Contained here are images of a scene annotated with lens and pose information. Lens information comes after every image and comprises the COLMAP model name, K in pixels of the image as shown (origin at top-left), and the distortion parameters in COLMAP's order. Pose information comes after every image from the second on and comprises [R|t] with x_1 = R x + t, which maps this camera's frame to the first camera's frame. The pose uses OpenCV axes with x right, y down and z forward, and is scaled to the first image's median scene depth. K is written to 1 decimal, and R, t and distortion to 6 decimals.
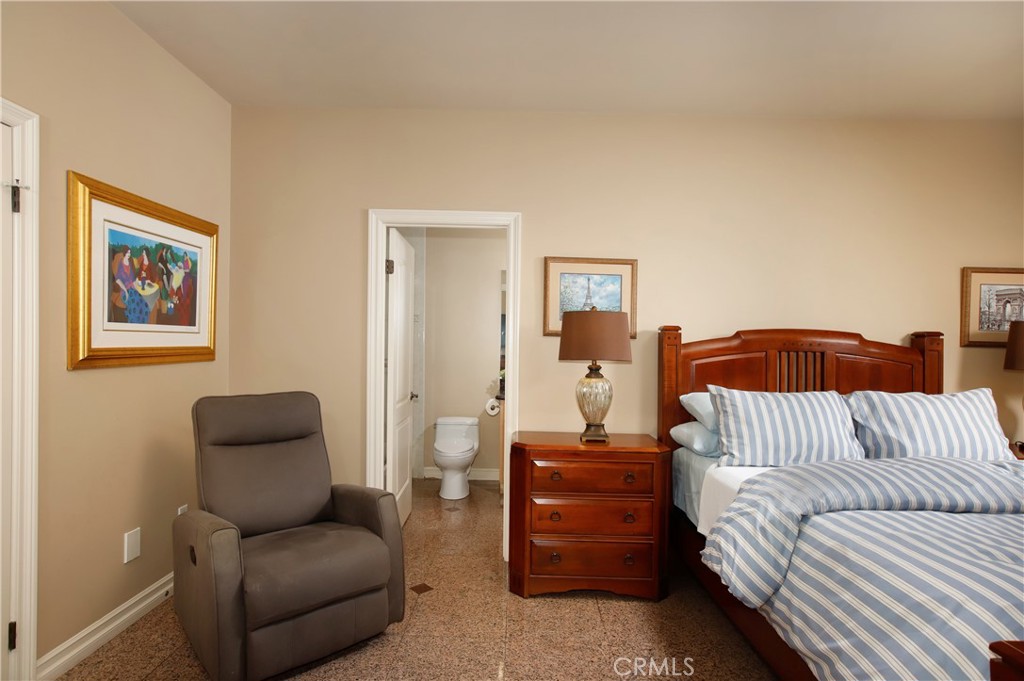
lens RADIAL K [[547.2, 0, 512.0], [0, 547.2, 340.5], [0, 0, 1]] dist [-0.019046, 0.026760]
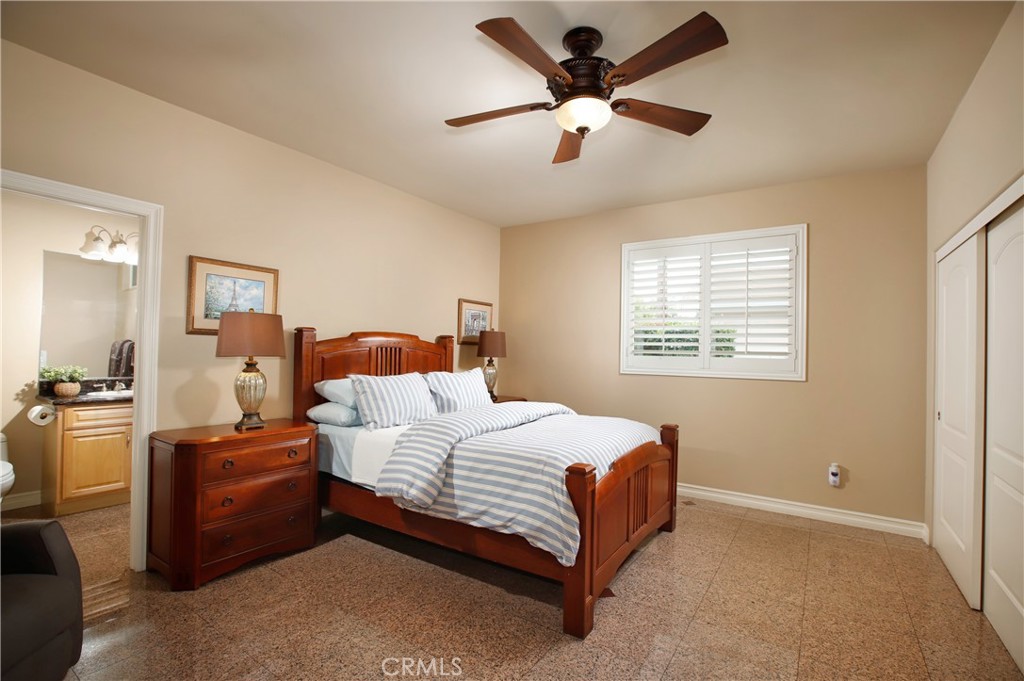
lens RADIAL K [[488.2, 0, 512.0], [0, 488.2, 340.5], [0, 0, 1]] dist [-0.001716, 0.000429]
pose [[0.554350, 0.005705, 0.832264, -0.383986], [-0.016686, 0.999852, 0.004260, -0.010066], [-0.832116, -0.016248, 0.554363, 0.001755]]
